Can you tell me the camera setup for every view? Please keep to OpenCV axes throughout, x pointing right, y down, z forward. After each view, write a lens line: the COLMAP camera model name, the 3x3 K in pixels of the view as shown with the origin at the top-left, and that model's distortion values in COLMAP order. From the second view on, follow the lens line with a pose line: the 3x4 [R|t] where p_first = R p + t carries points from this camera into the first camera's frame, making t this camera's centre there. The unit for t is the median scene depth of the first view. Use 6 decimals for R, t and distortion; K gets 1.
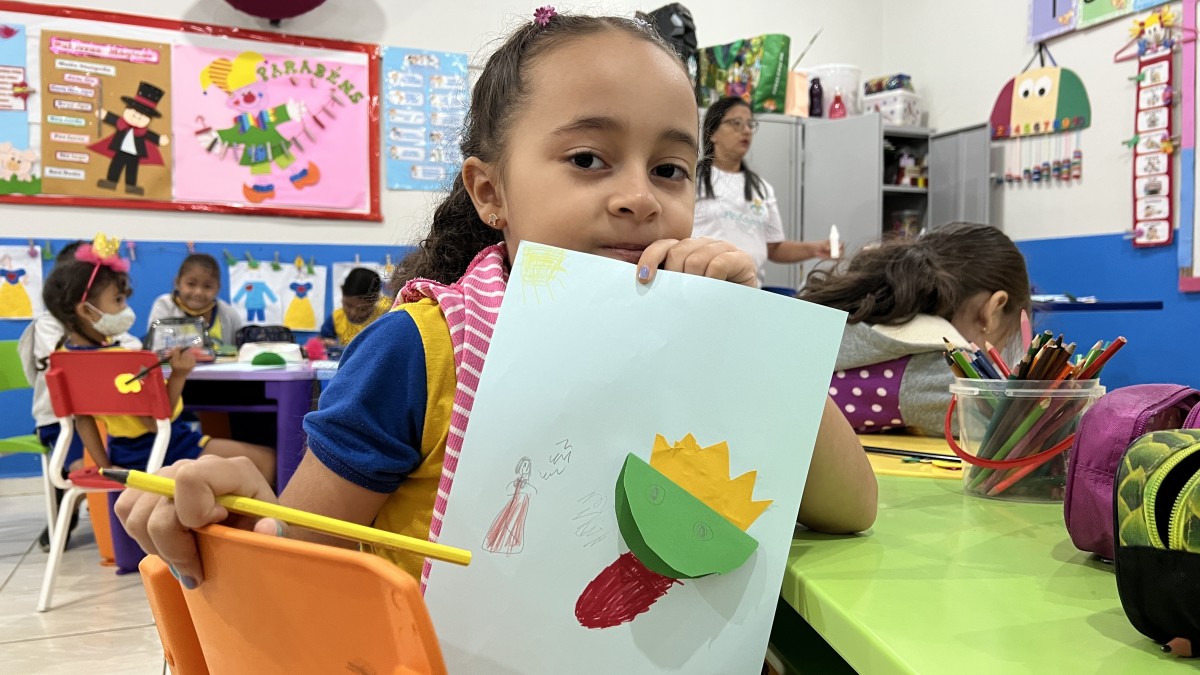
lens RADIAL K [[941.9, 0, 589.2], [0, 941.9, 346.3], [0, 0, 1]] dist [0.038007, -0.020492]
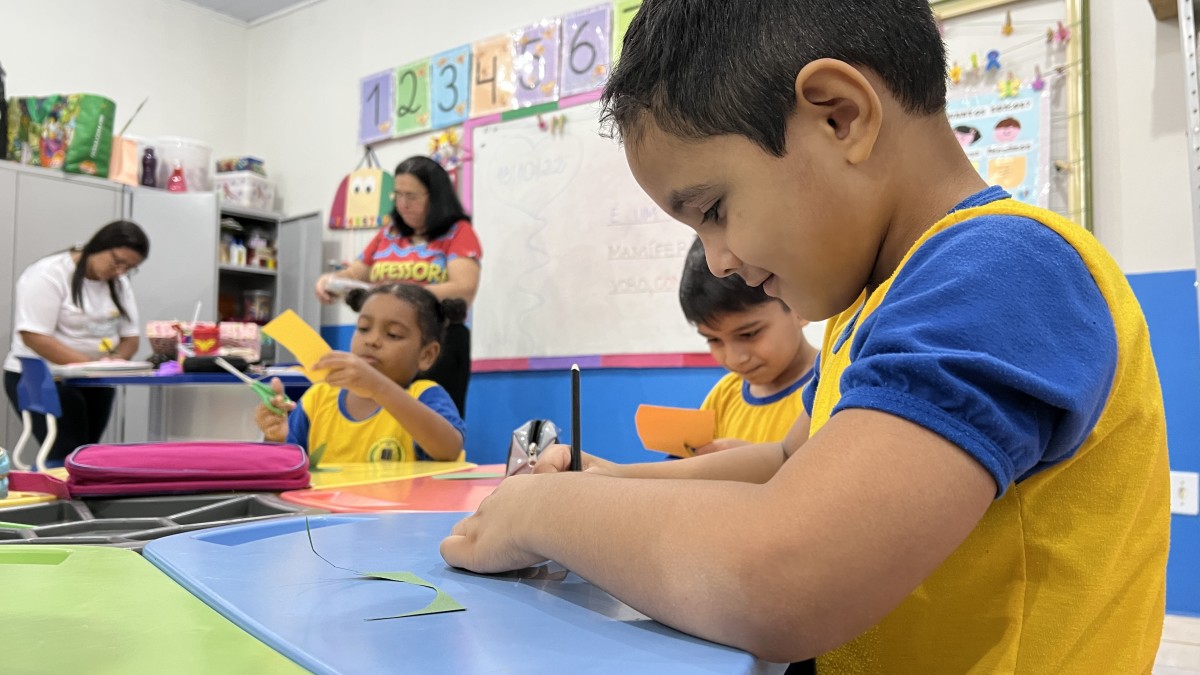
lens RADIAL K [[941.9, 0, 596.6], [0, 941.9, 334.8], [0, 0, 1]] dist [0.038007, -0.020492]
pose [[0.860386, 0.039628, 0.508101, 0.154554], [0.015017, 0.994568, -0.102997, 0.013244], [-0.509422, 0.096247, 0.855117, -0.043107]]
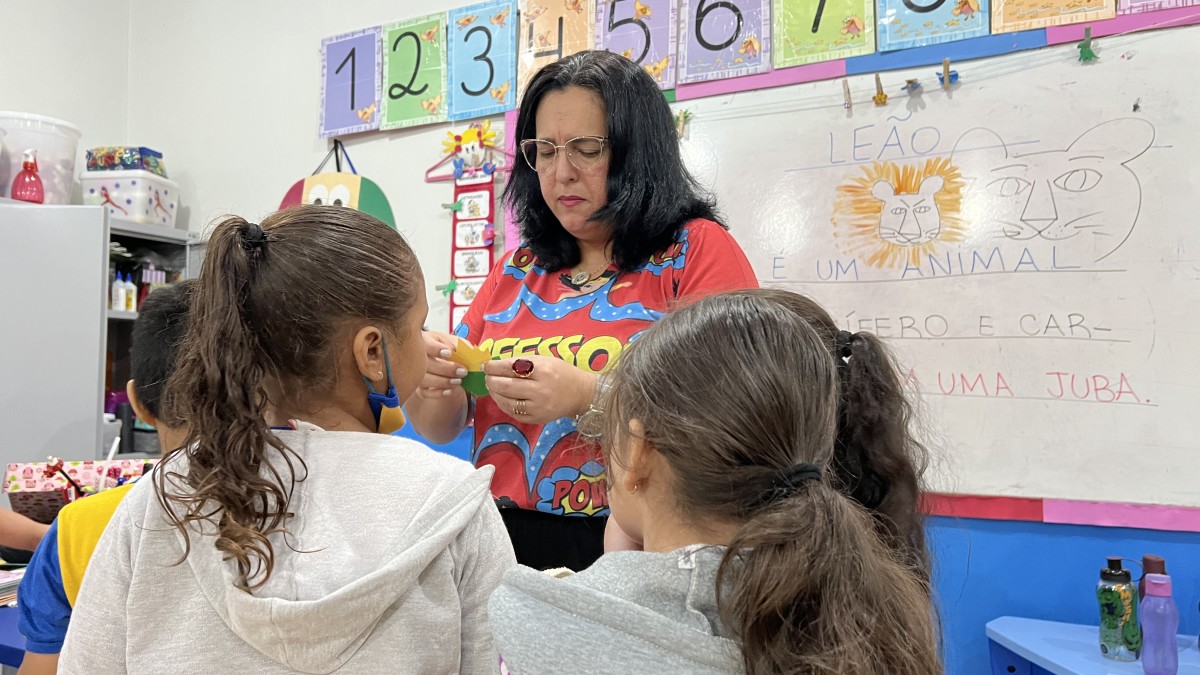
lens RADIAL K [[941.9, 0, 598.3], [0, 941.9, 336.5], [0, 0, 1]] dist [0.038007, -0.020492]
pose [[0.760296, 0.043507, 0.648118, 0.157136], [0.020631, 0.995634, -0.091038, -0.094028], [-0.649249, 0.082587, 0.756079, 0.319545]]
